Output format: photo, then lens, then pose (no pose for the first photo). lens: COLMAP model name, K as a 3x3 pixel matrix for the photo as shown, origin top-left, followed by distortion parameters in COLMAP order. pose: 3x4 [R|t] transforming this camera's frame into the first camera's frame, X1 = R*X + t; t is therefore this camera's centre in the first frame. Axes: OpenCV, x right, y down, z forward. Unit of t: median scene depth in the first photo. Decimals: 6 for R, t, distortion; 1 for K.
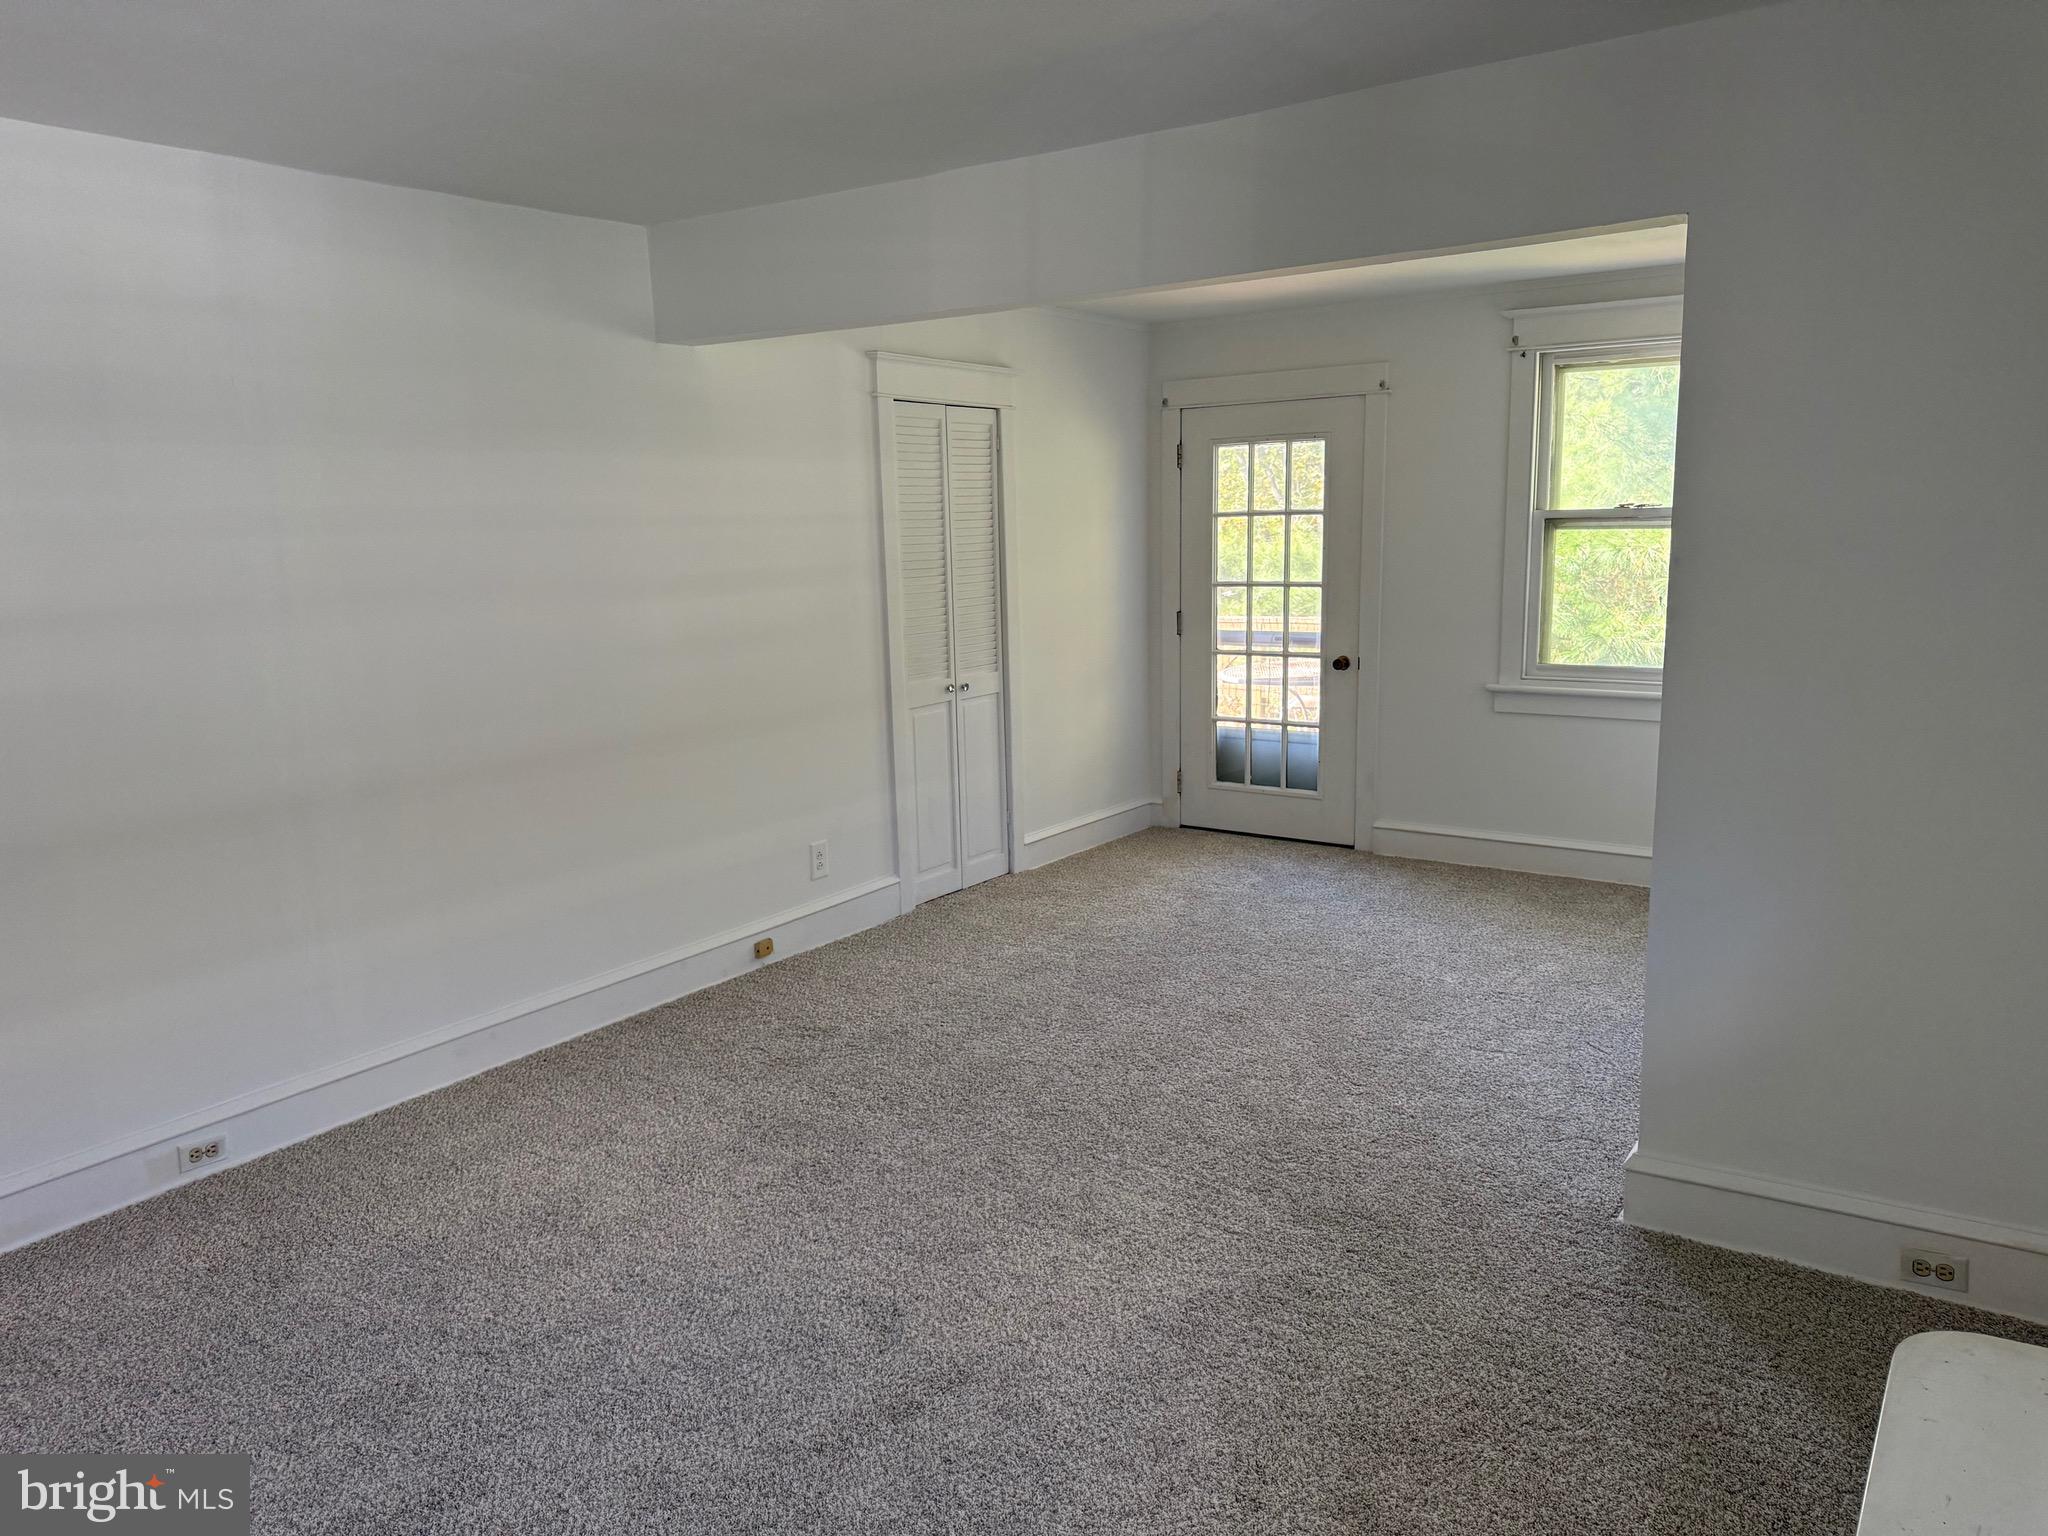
lens RADIAL K [[1435.2, 0, 1018.9], [0, 1435.2, 774.1], [0, 0, 1]] dist [0.078827, -0.084958]
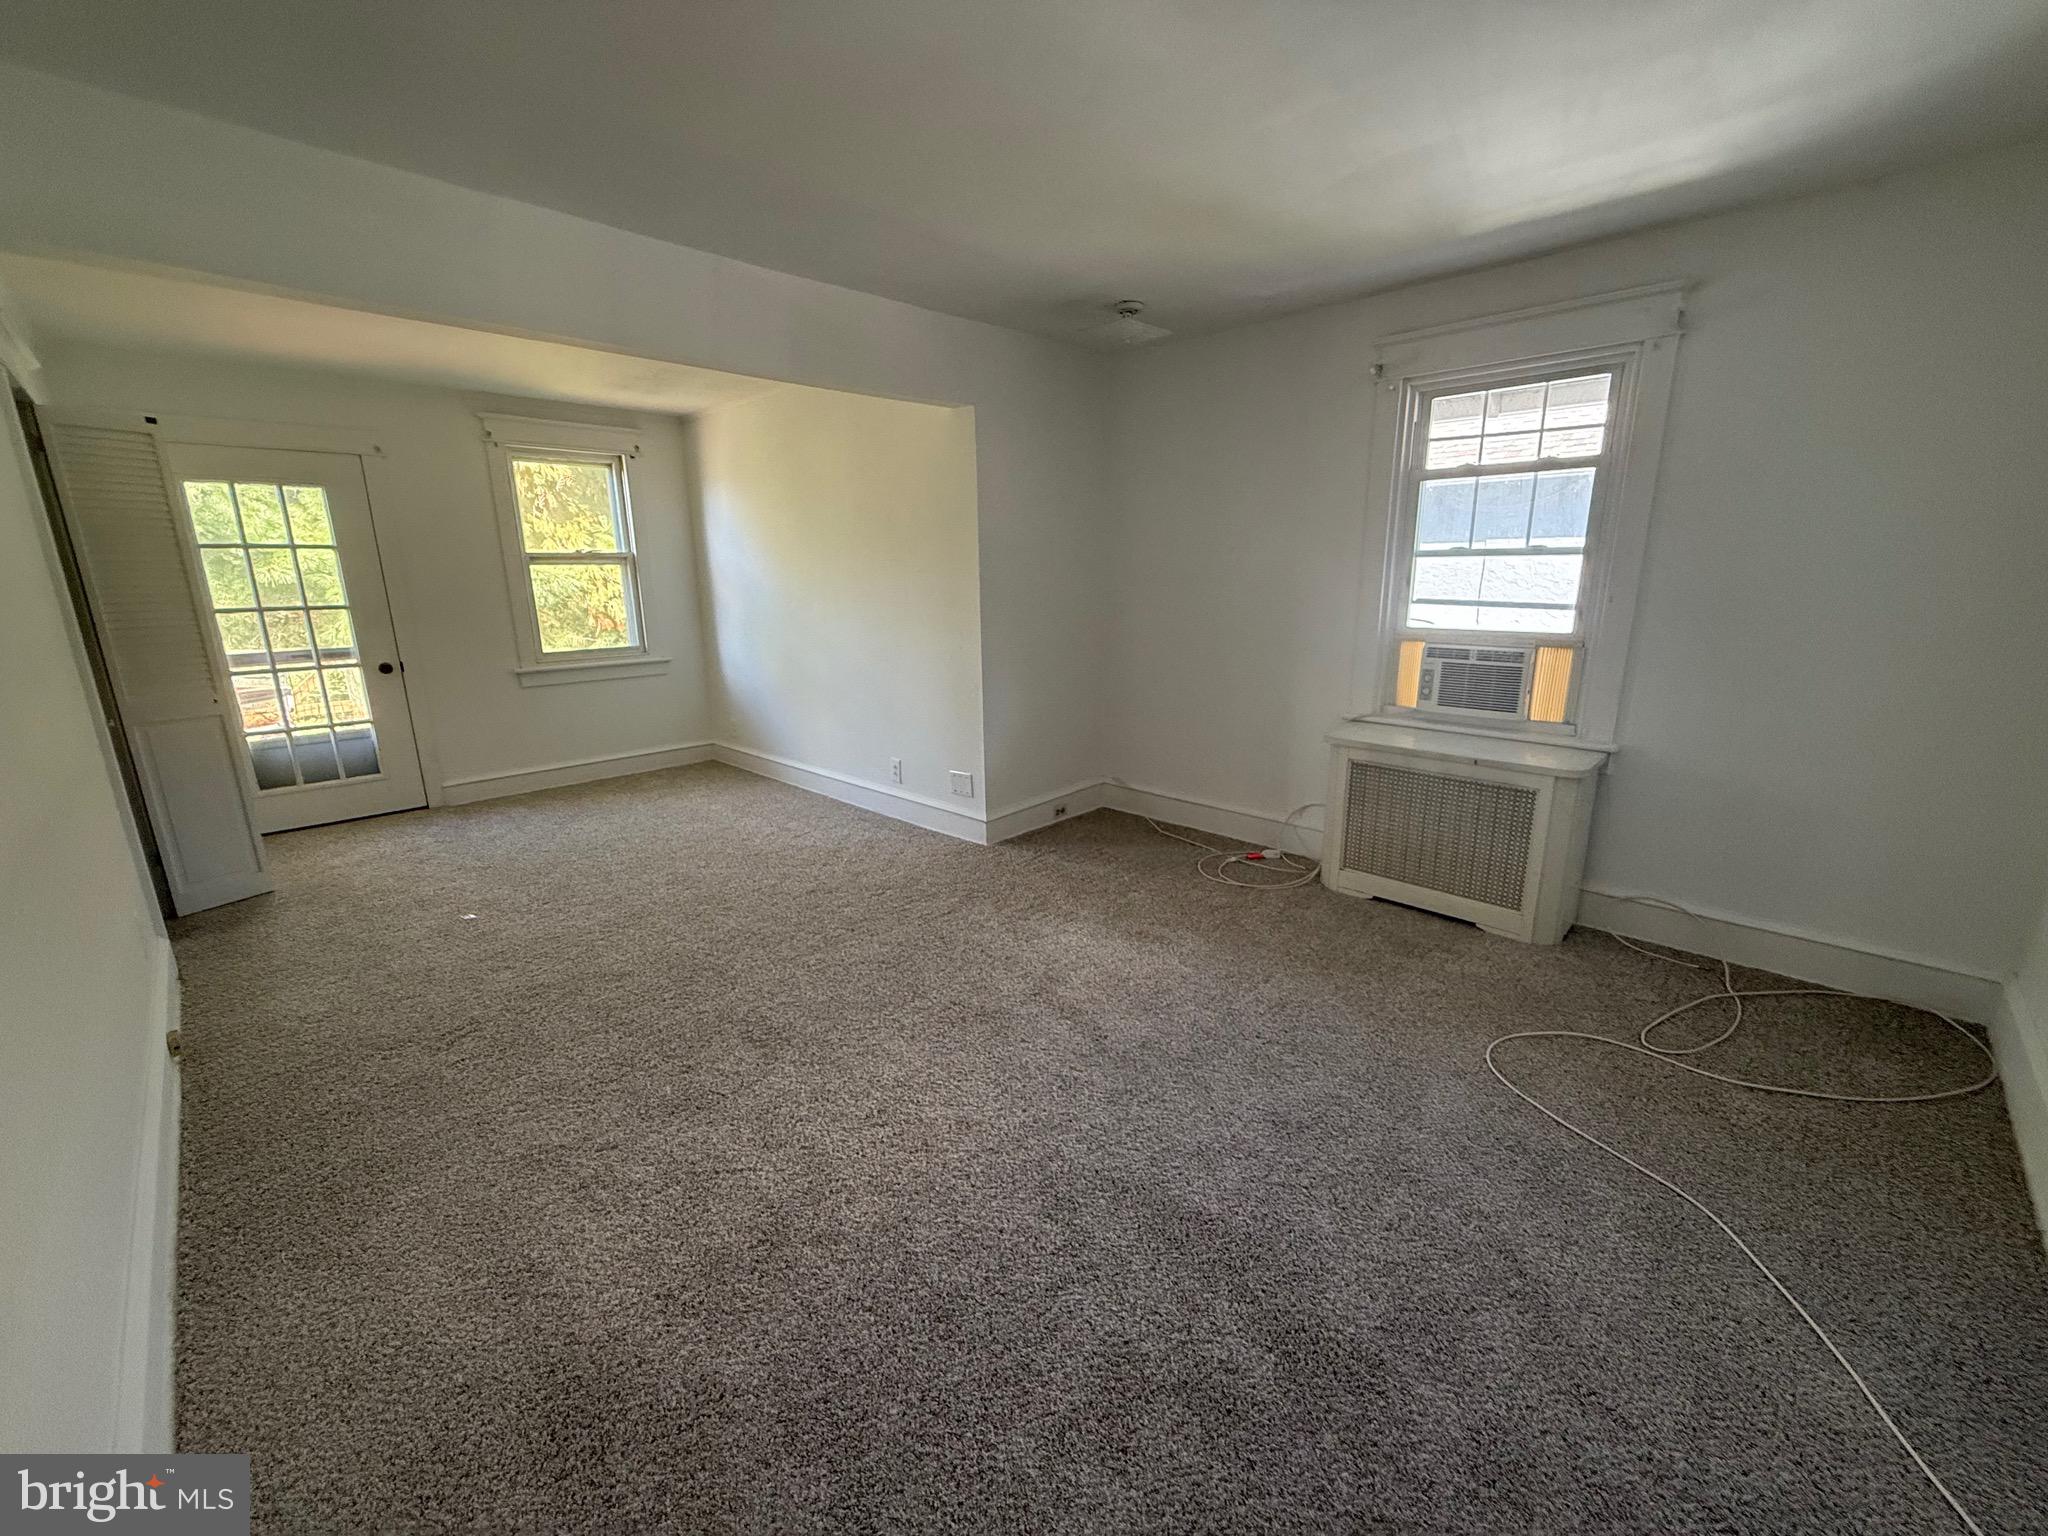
lens RADIAL K [[812.8, 0, 1024.0], [0, 812.8, 768.0], [0, 0, 1]] dist [0.001991, 0.000555]
pose [[0.149549, -0.214041, 0.965309, -0.399472], [0.180906, 0.965731, 0.186108, -0.023769], [-0.972064, 0.146798, 0.183146, 0.331912]]
